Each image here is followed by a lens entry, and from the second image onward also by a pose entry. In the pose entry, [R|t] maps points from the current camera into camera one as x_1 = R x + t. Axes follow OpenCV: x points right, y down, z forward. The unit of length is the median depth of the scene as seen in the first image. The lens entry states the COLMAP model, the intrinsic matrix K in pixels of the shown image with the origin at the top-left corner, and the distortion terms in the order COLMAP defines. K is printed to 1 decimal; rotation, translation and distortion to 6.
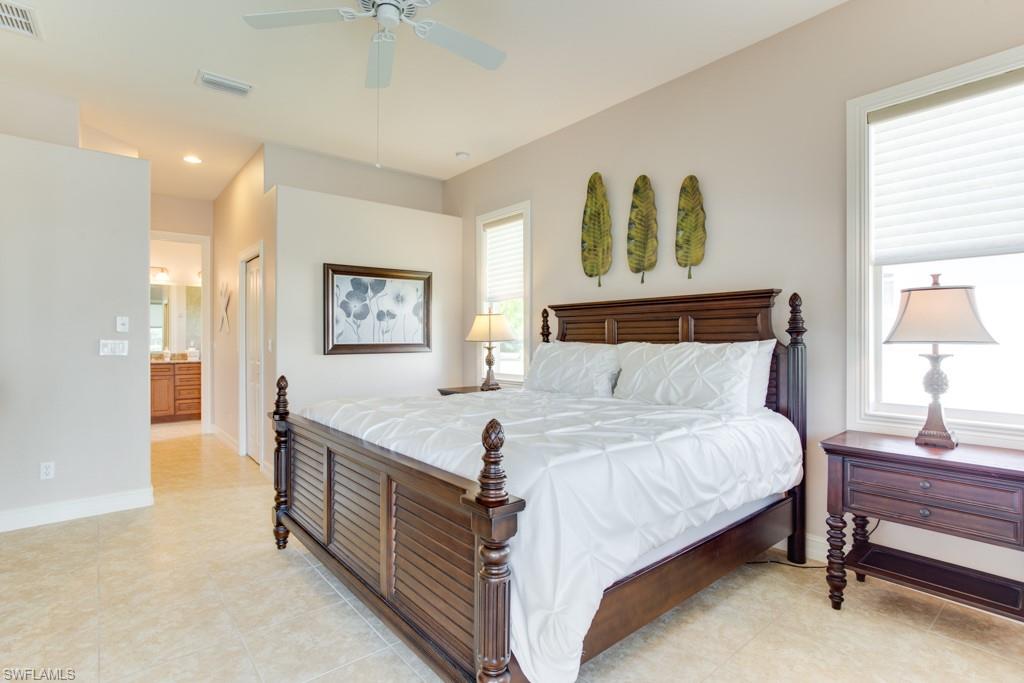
lens RADIAL K [[507.8, 0, 485.8], [0, 507.8, 340.2], [0, 0, 1]] dist [-0.025787, 0.024324]
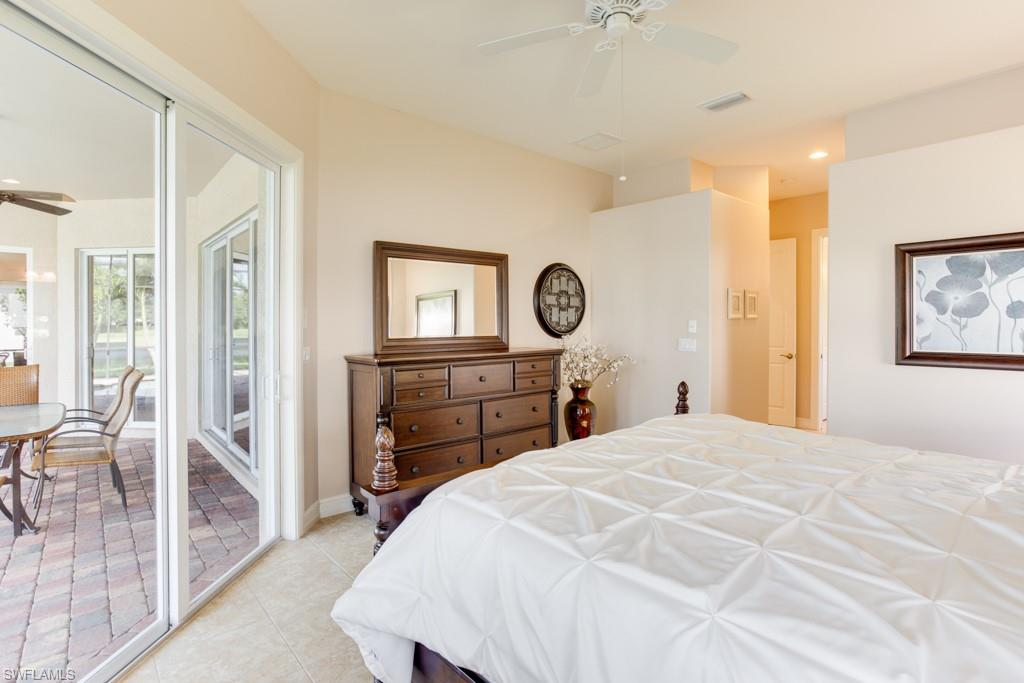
lens RADIAL K [[498.5, 0, 507.2], [0, 498.5, 334.3], [0, 0, 1]] dist [-0.051081, 0.034859]
pose [[0.049952, 0.025676, -0.998422, 0.447665], [-0.005201, 0.999663, 0.025448, -0.037812], [0.998738, 0.003921, 0.050069, 0.439352]]
